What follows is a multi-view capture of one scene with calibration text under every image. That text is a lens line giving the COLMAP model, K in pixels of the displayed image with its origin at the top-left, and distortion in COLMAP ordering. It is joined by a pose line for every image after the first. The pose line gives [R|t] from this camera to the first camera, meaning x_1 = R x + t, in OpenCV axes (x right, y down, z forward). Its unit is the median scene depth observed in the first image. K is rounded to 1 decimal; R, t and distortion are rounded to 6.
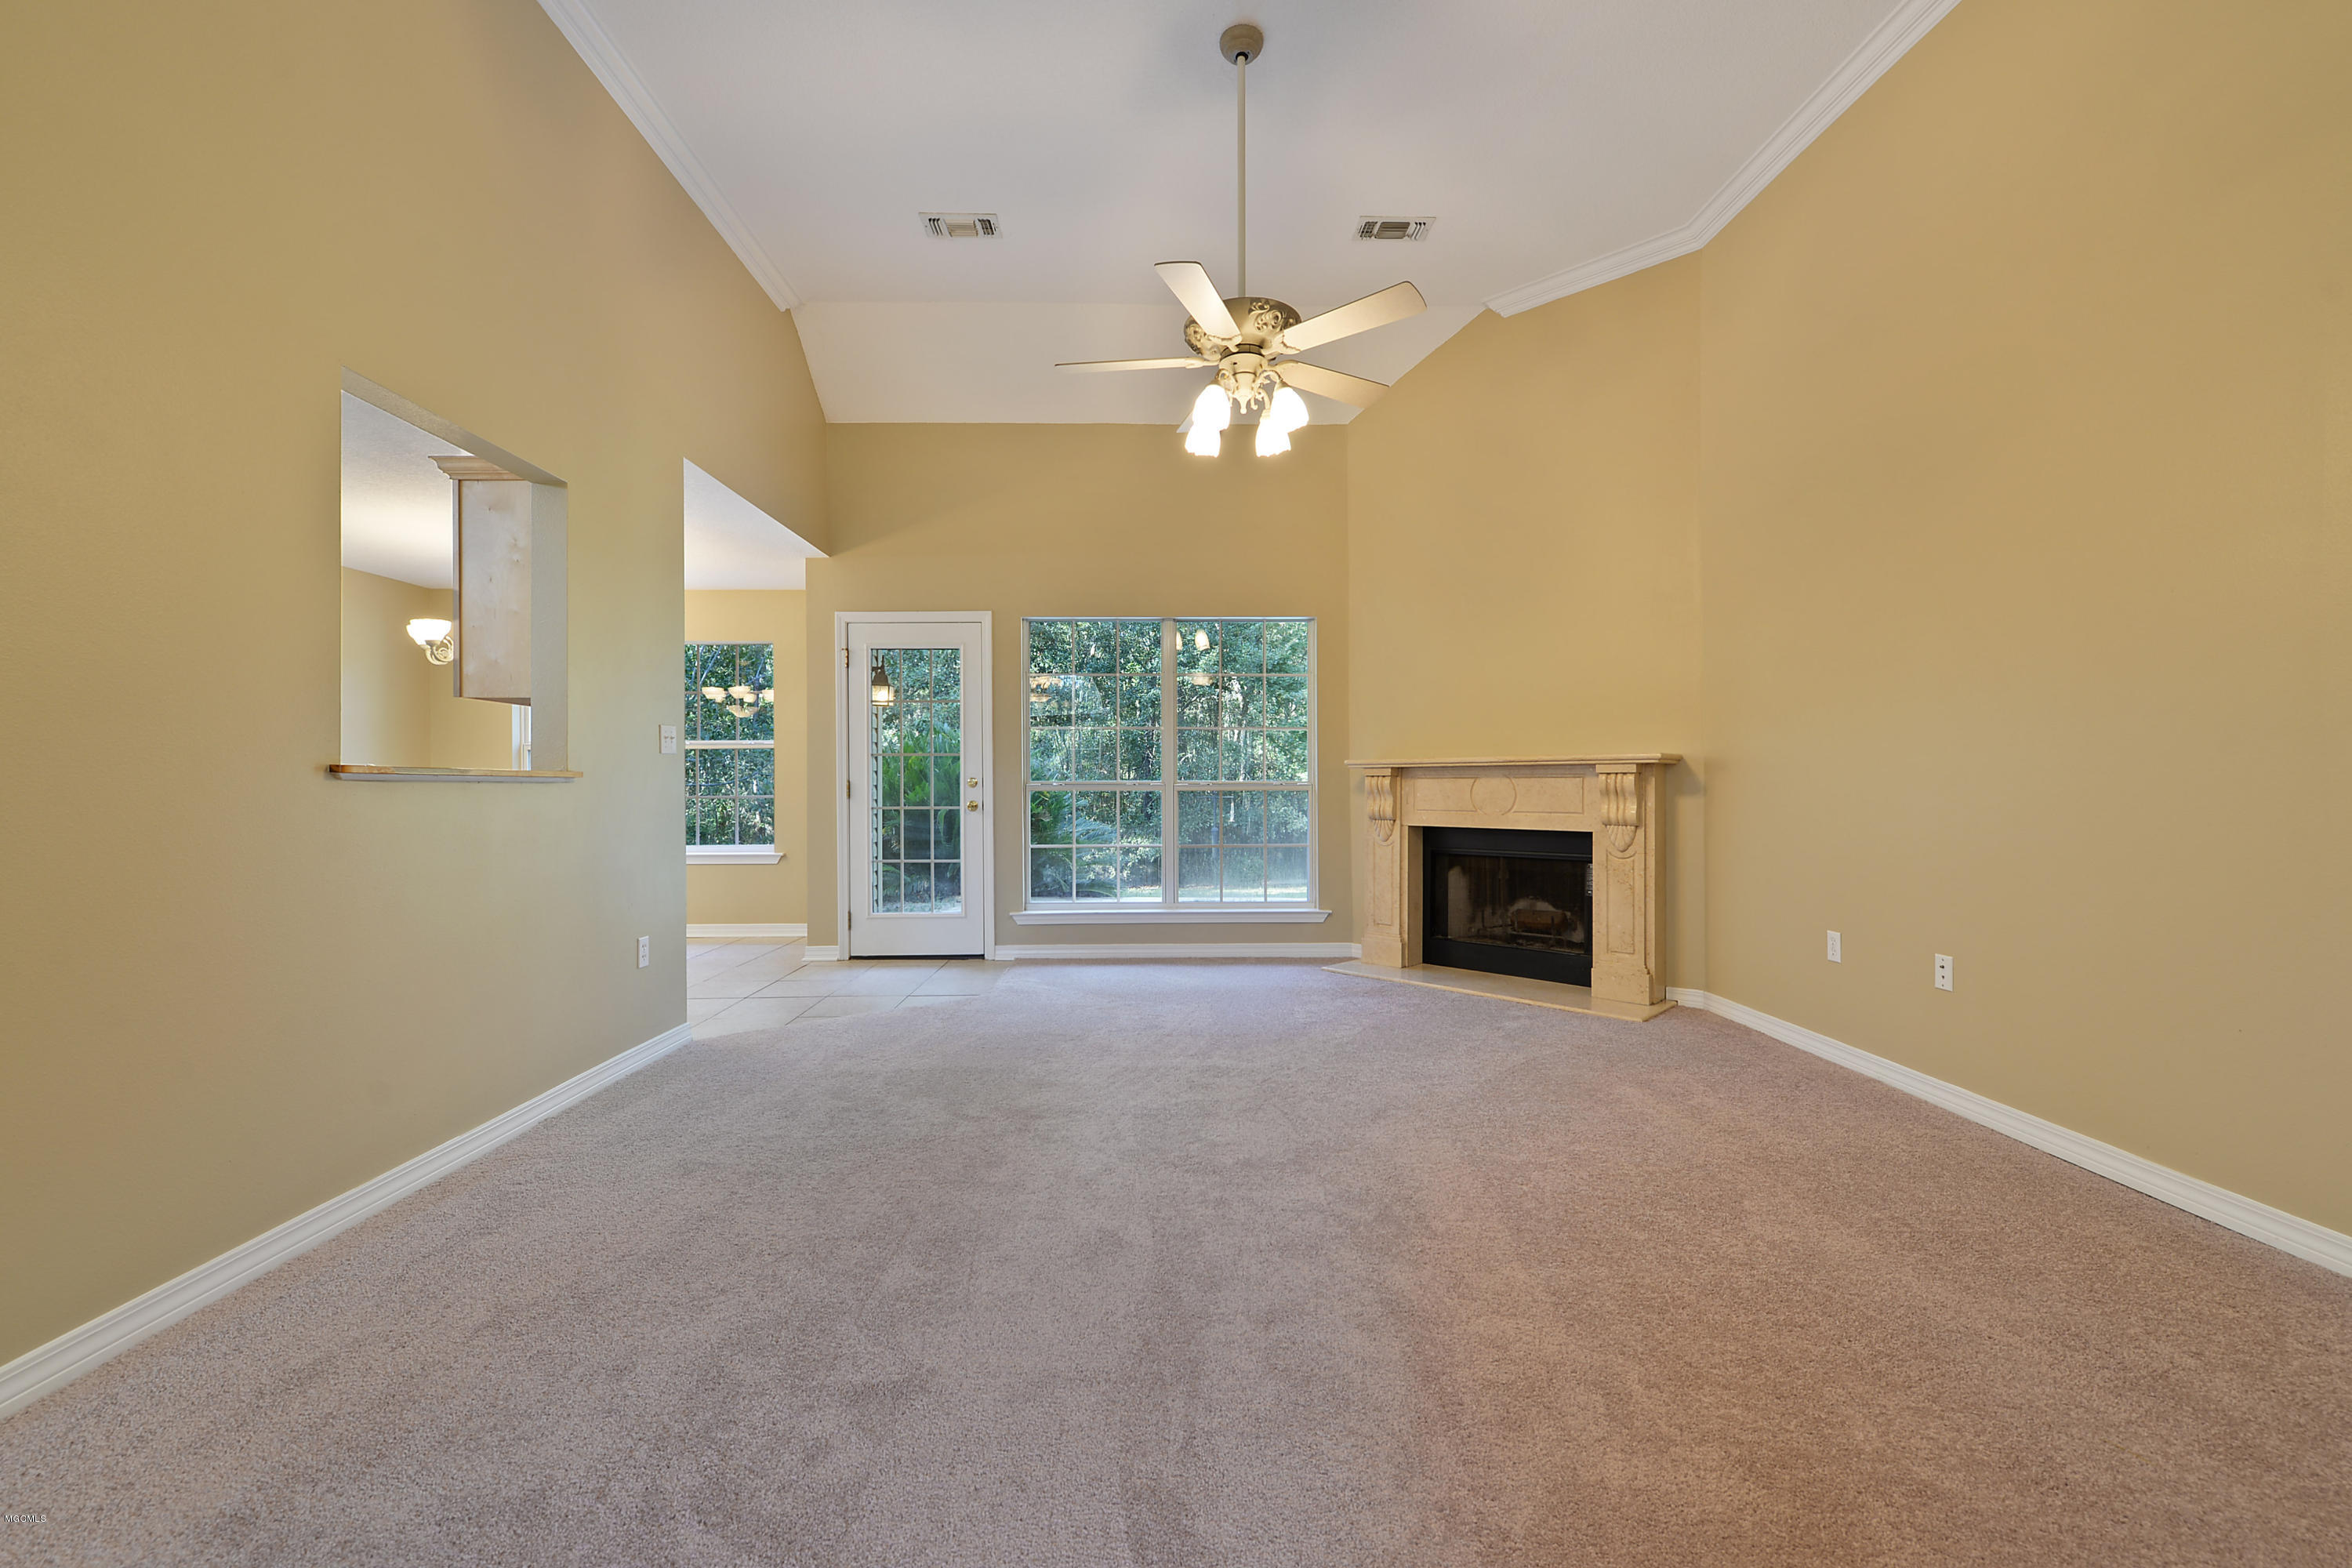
lens RADIAL K [[962.6, 0, 1173.8], [0, 962.6, 787.7], [0, 0, 1]] dist [-0.001232, -0.000524]
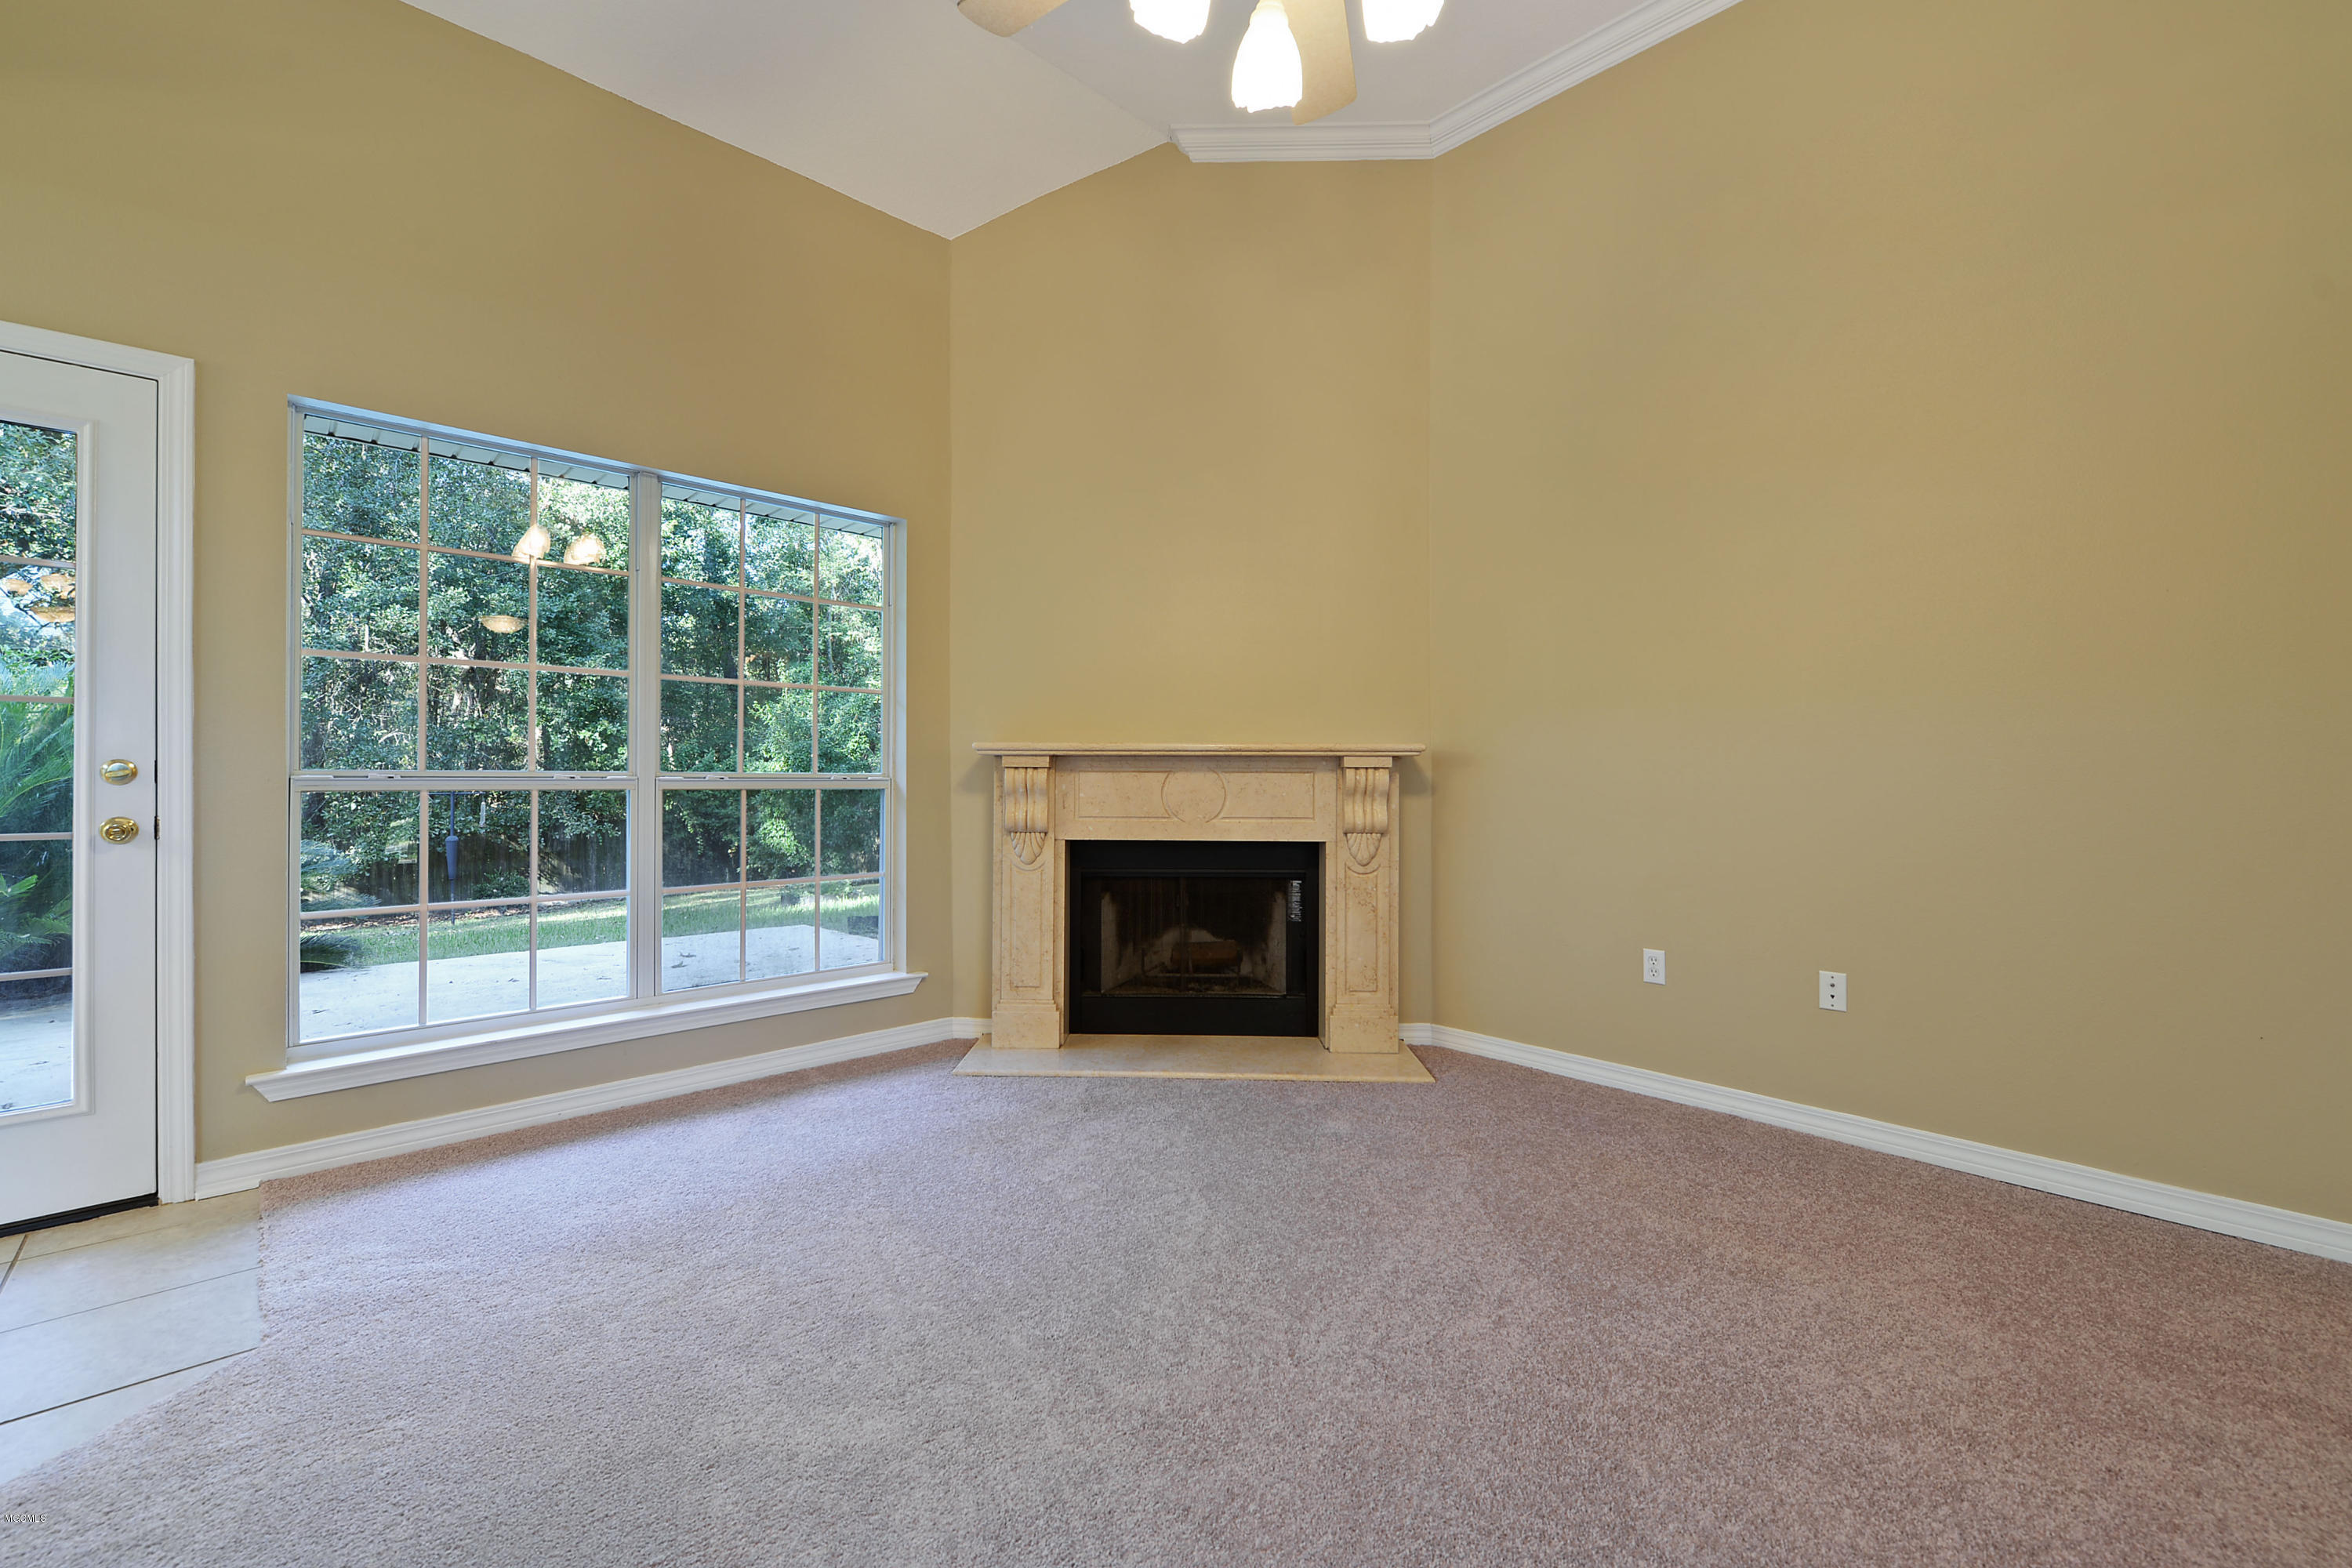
lens RADIAL K [[962.6, 0, 1177.1], [0, 962.6, 772.8], [0, 0, 1]] dist [-0.001232, -0.000524]
pose [[0.739197, 0.008323, 0.673437, -0.171768], [-0.003486, 0.999958, -0.008532, -0.003423], [-0.673480, 0.003959, 0.739195, 0.457545]]
